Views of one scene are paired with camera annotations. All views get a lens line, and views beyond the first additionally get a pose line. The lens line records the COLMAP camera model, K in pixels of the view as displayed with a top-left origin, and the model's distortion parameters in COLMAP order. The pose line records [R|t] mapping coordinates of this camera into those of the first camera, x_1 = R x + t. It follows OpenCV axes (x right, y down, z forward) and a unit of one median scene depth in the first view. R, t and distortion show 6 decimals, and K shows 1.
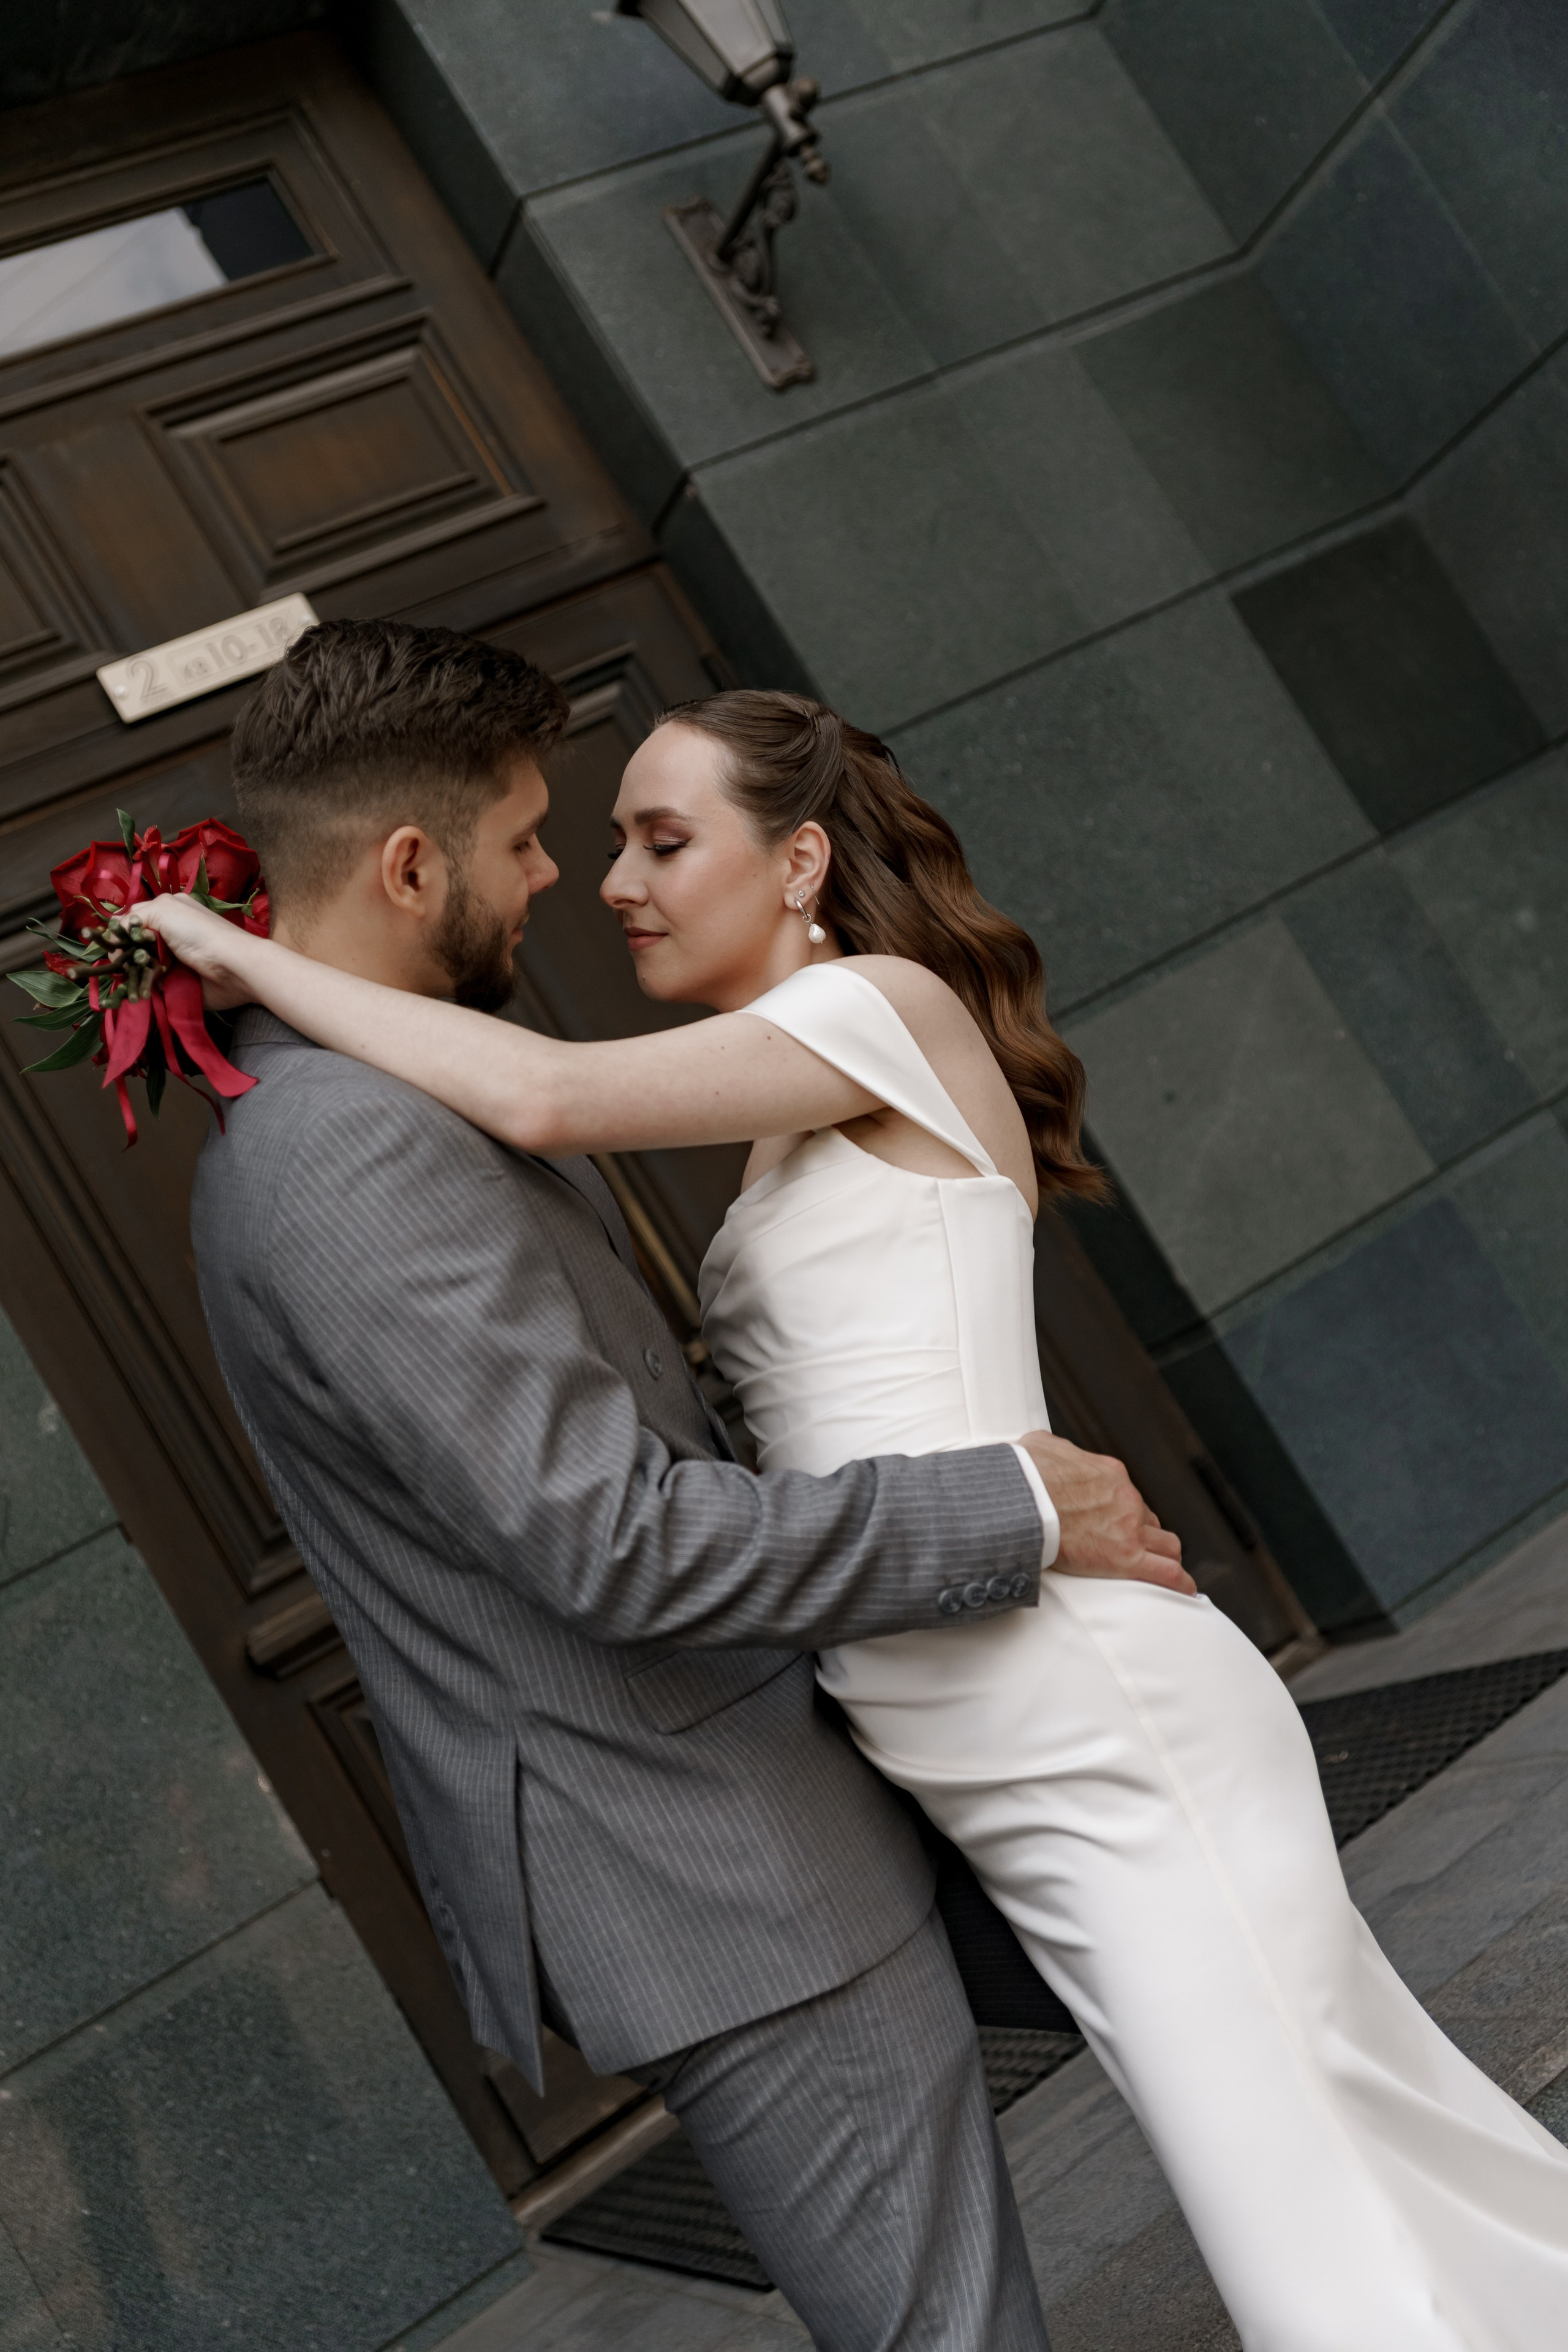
lens RADIAL K [[2687.2, 0, 765.7], [0, 2687.2, 1186.7], [0, 0, 1]] dist [0.017444, 0.000000]
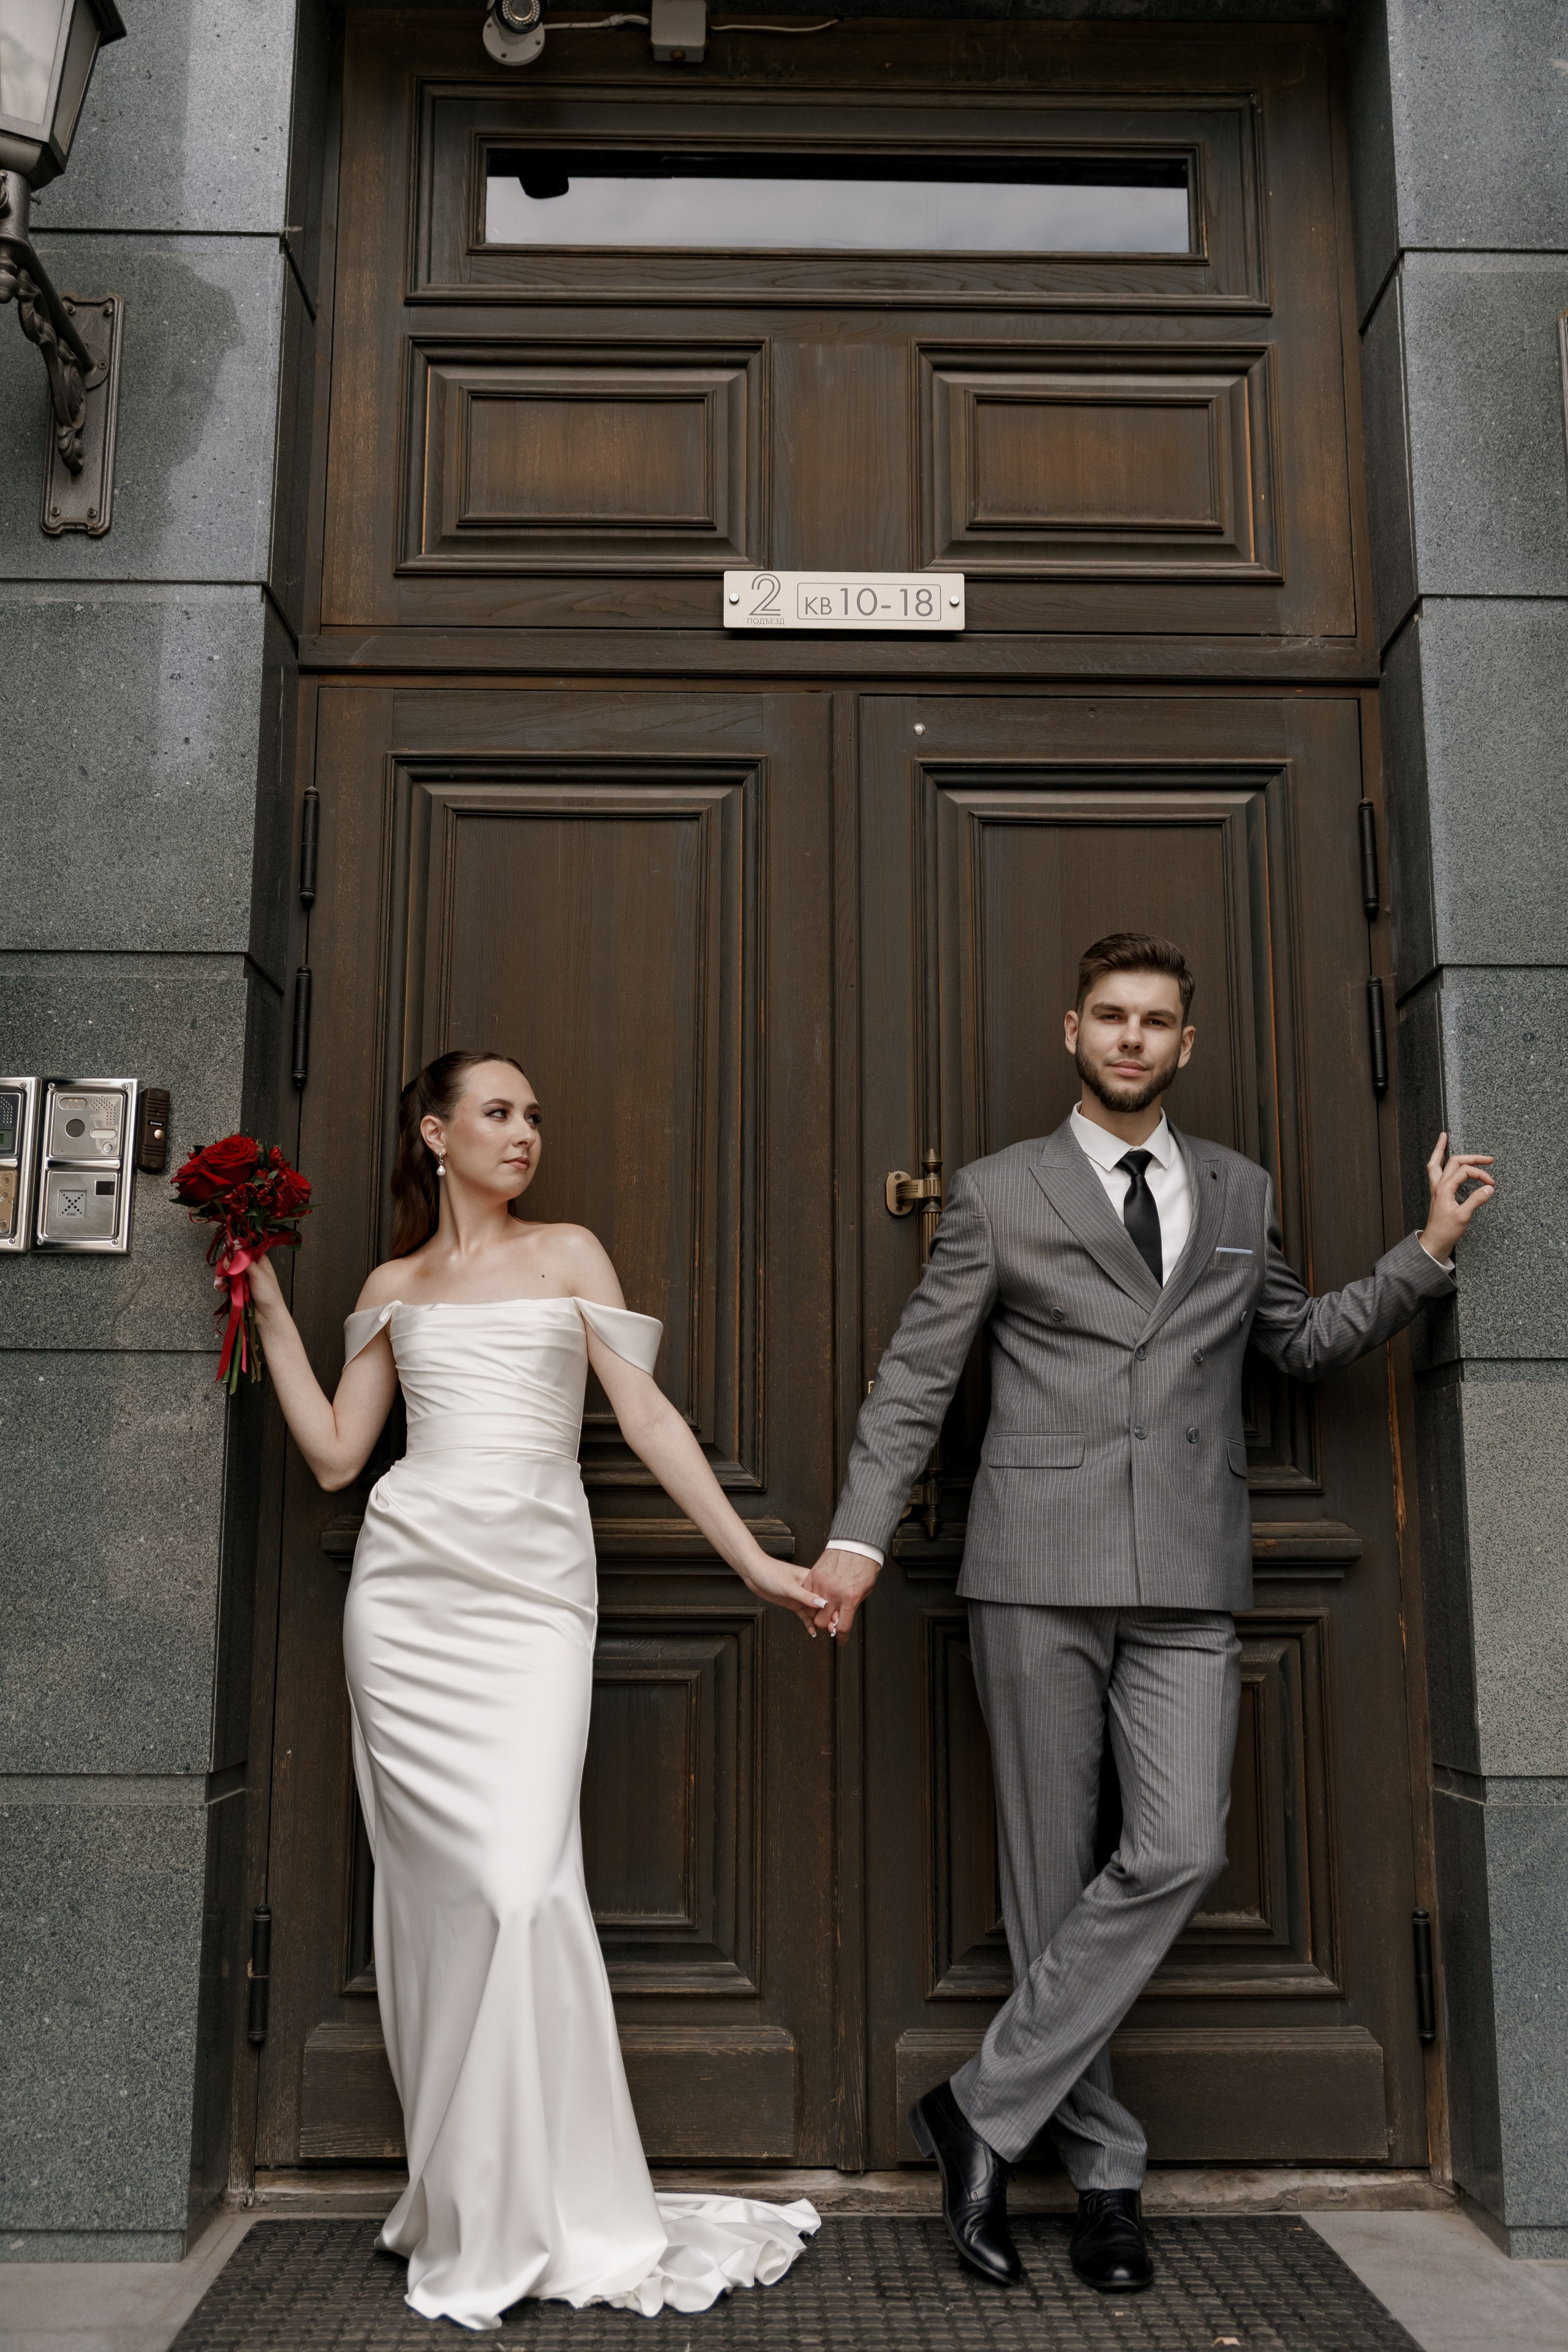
lens RADIAL K [[2237.8, 0, 793.2], [0, 2237.8, 1173.1], [0, 0, 1]] dist [0.000253, 0.000000]
pose [[0.792136, 0.446428, -0.416200, 0.198596], [-0.436734, 0.890943, 0.124433, -0.106062], [0.426361, 0.083201, 0.900719, 0.291975]]
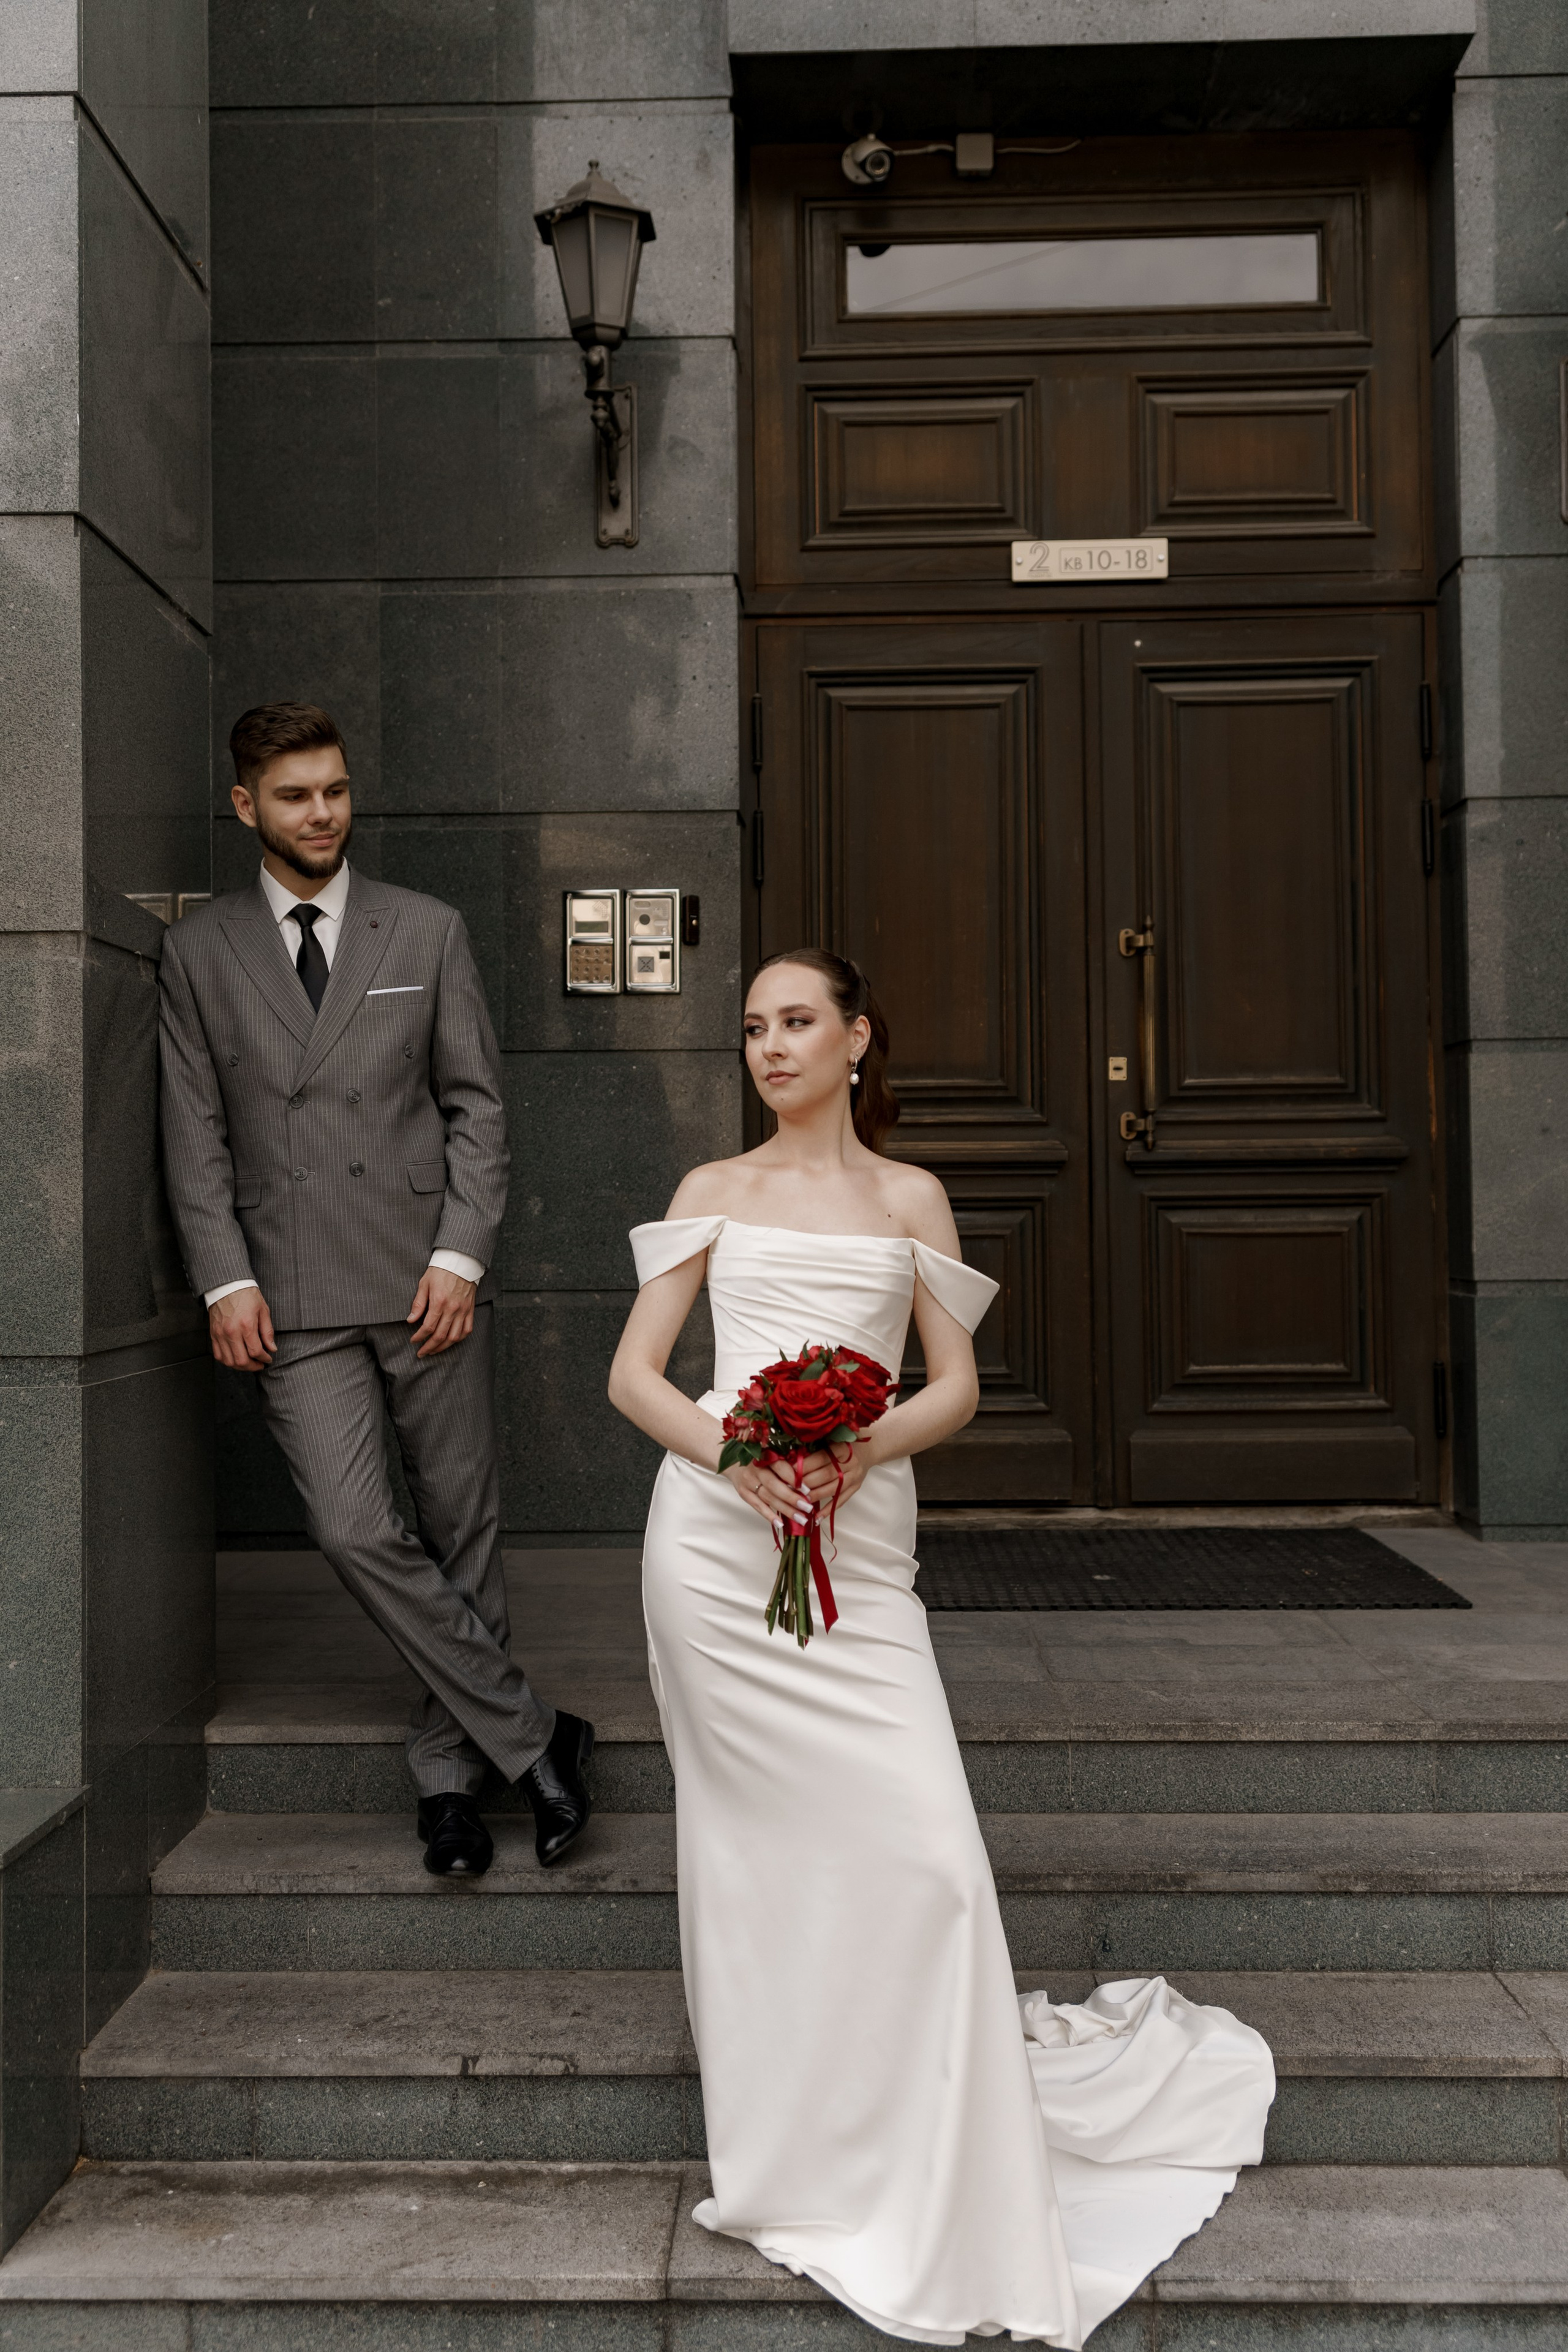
lens RADIAL K [[2192.5, 0, 793.1], [0, 2192.5, 1165.1], [0, 0, 1]] dist [0.035045, 0.000000]
pose [[0.782954, 0.495322, -0.376350, 0.287251], [-0.410076, 0.865886, 0.286494, -0.186186], [0.467783, -0.069980, 0.881069, -0.170430]]
